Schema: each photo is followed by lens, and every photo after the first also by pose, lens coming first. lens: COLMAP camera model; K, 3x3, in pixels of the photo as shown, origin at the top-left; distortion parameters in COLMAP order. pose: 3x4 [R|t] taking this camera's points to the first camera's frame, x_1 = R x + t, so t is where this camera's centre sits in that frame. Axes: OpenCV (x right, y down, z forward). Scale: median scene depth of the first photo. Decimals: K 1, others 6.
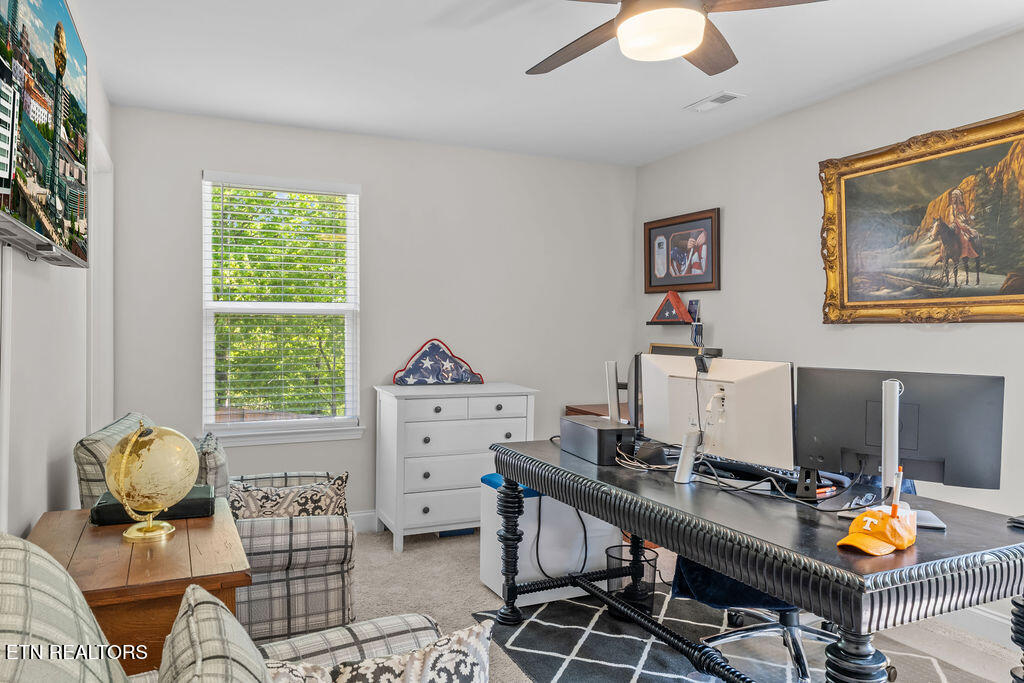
lens RADIAL K [[707.9, 0, 507.5], [0, 707.9, 339.3], [0, 0, 1]] dist [0.002661, 0.001187]
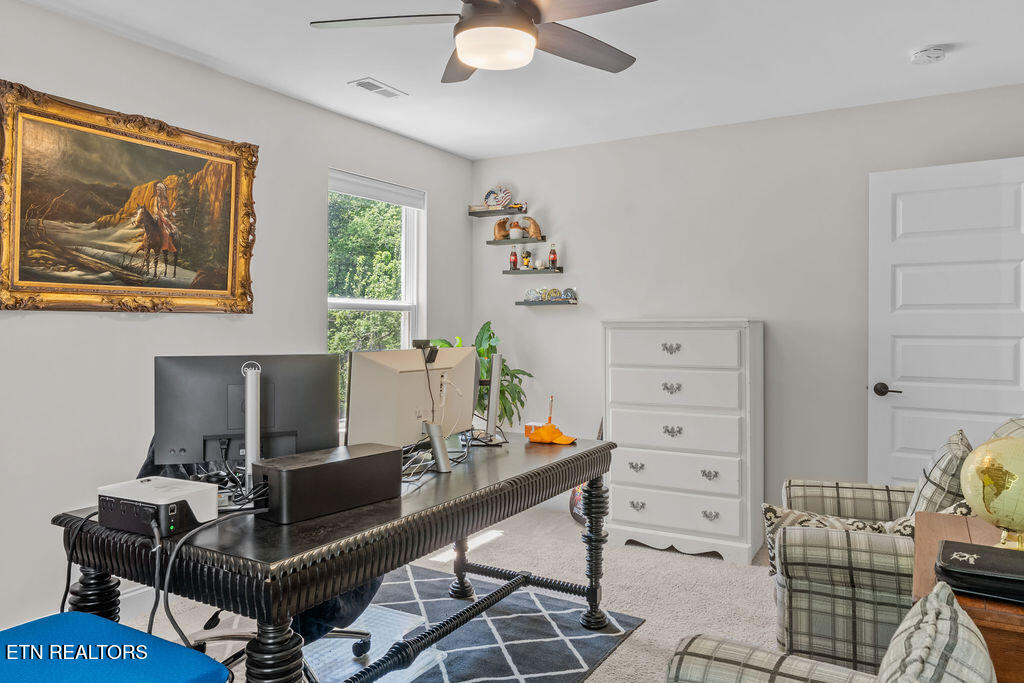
lens RADIAL K [[707.9, 0, 508.0], [0, 707.9, 332.7], [0, 0, 1]] dist [0.002661, 0.001187]
pose [[-0.559218, -0.014555, 0.828893, -0.502120], [0.006881, 0.999730, 0.022197, -0.013122], [-0.828992, 0.018117, -0.558967, 1.151765]]
